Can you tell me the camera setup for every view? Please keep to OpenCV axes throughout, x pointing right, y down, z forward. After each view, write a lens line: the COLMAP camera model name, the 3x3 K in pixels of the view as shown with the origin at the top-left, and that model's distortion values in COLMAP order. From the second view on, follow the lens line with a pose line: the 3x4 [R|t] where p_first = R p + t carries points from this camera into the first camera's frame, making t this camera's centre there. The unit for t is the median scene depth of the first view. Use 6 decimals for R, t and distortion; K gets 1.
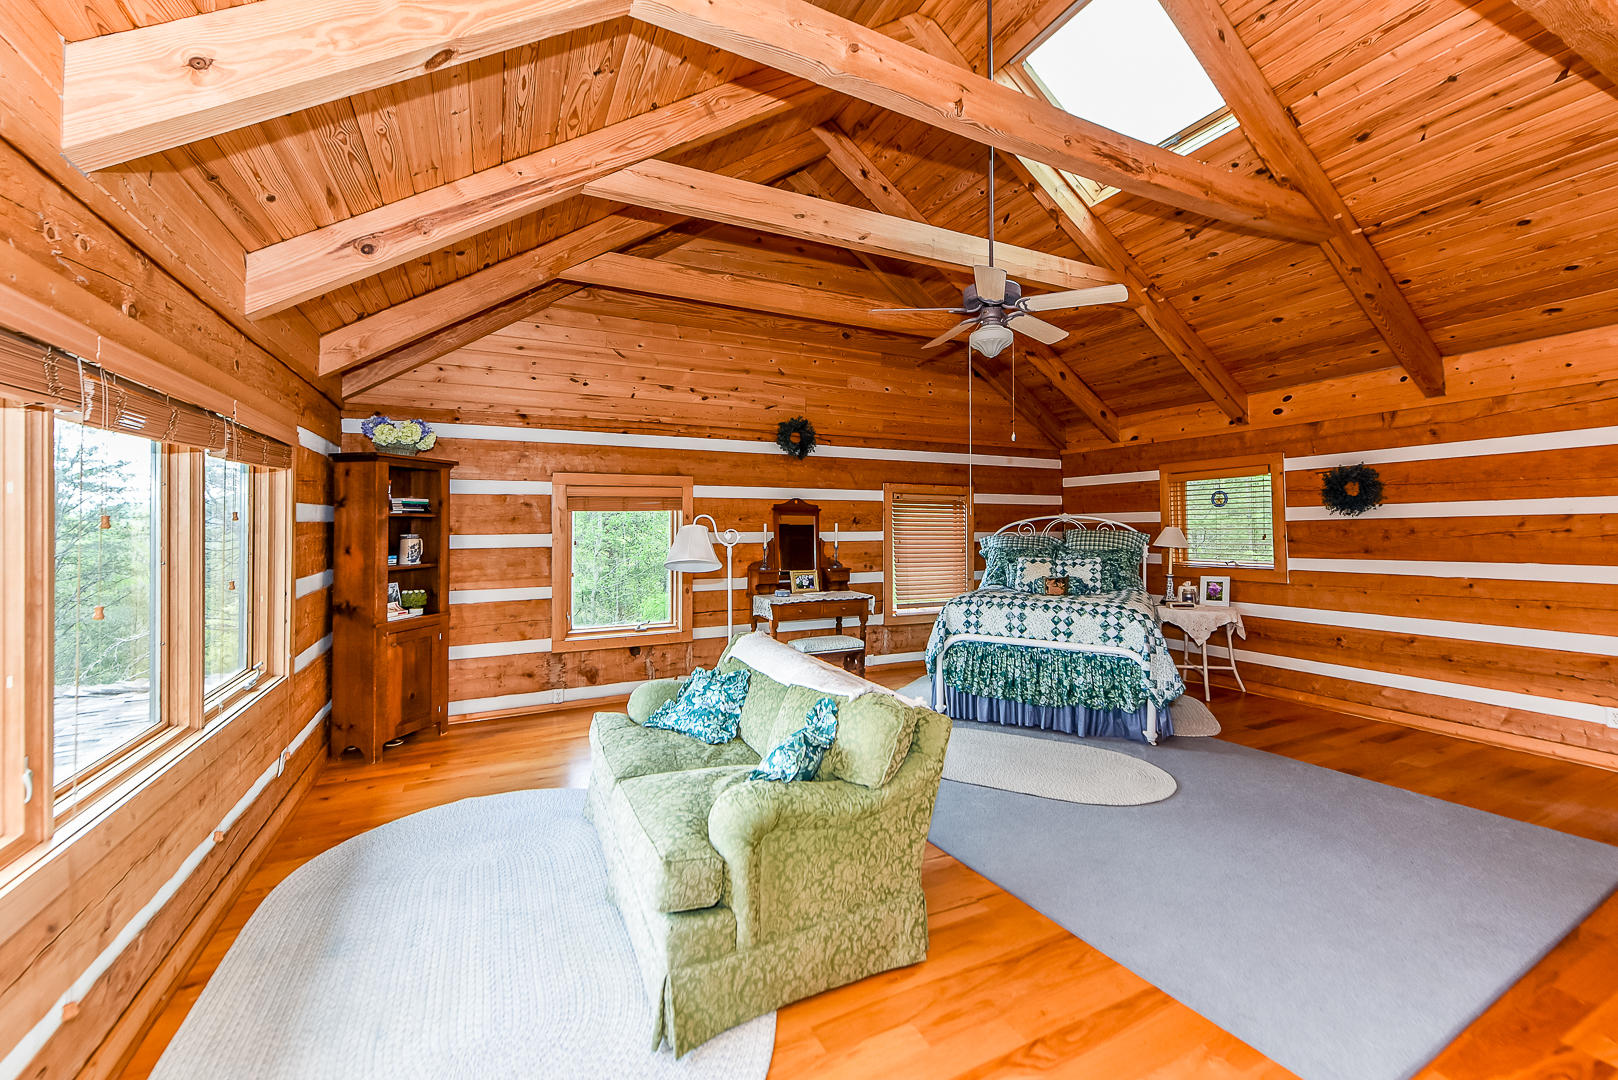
lens RADIAL K [[661.3, 0, 810.8], [0, 661.3, 528.2], [0, 0, 1]] dist [0.004084, -0.001184]
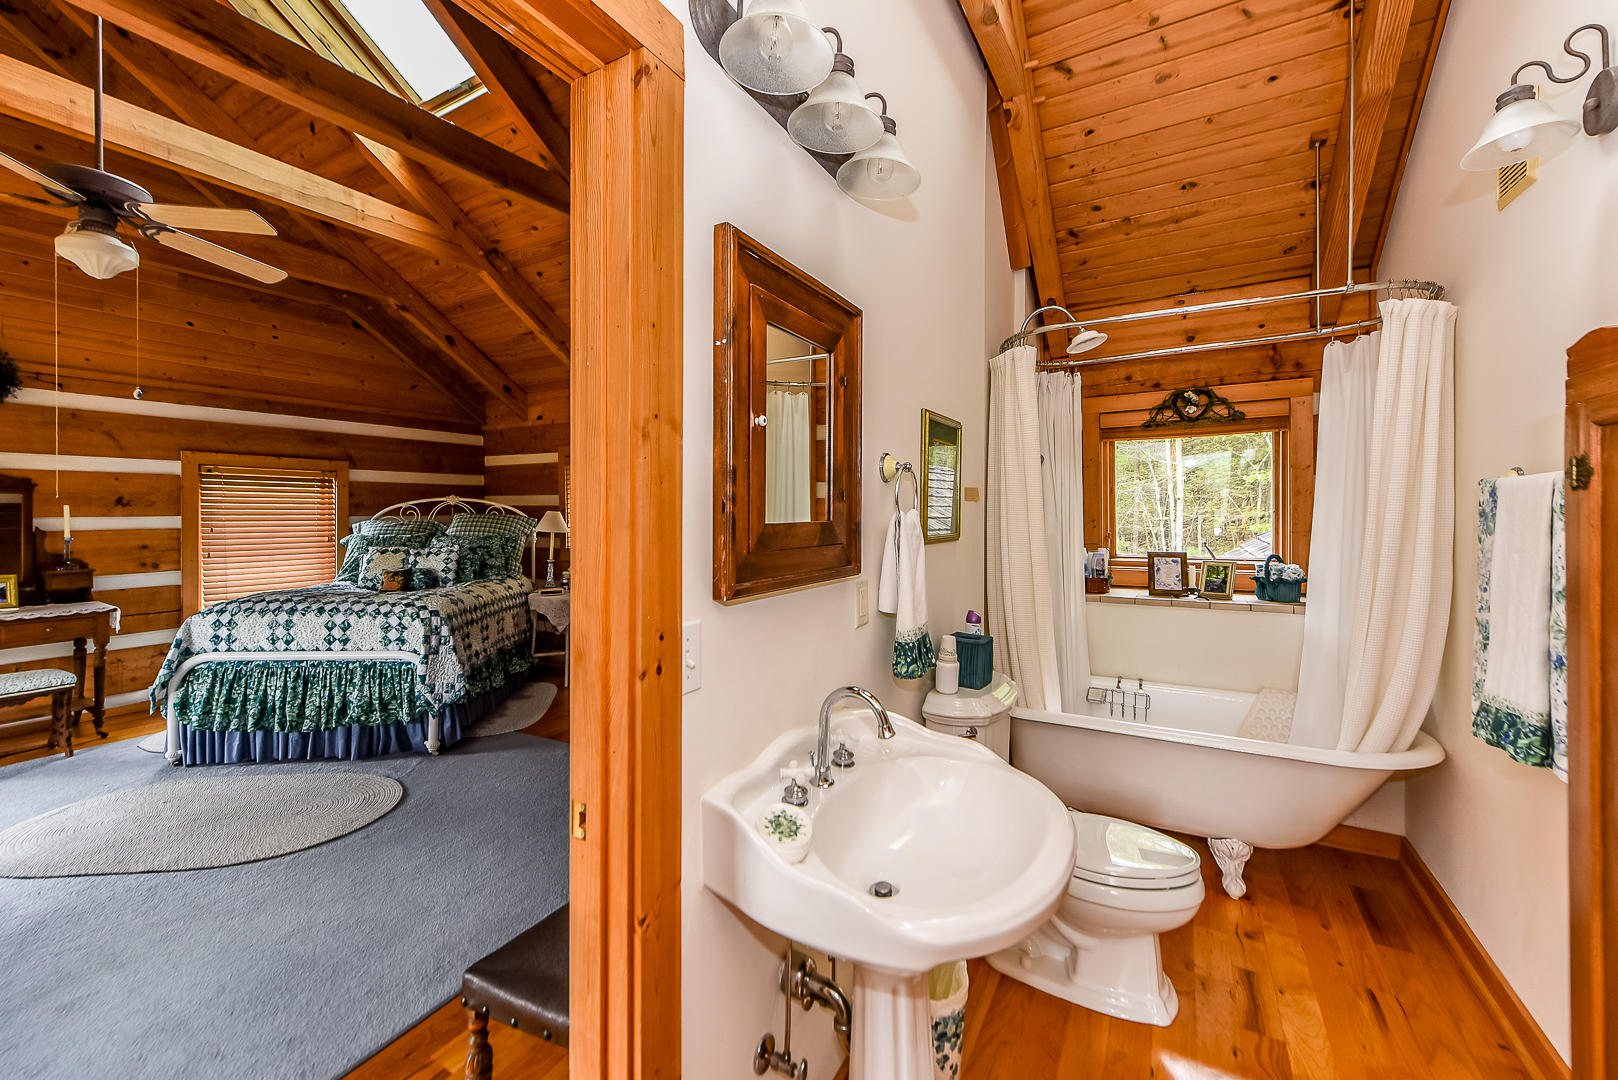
lens RADIAL K [[661.3, 0, 837.2], [0, 661.3, 526.1], [0, 0, 1]] dist [0.004084, -0.001184]
pose [[0.811273, -0.012818, 0.584527, 0.376395], [-0.004381, 0.999598, 0.028000, -0.010973], [-0.584652, -0.025277, 0.810891, -0.040604]]
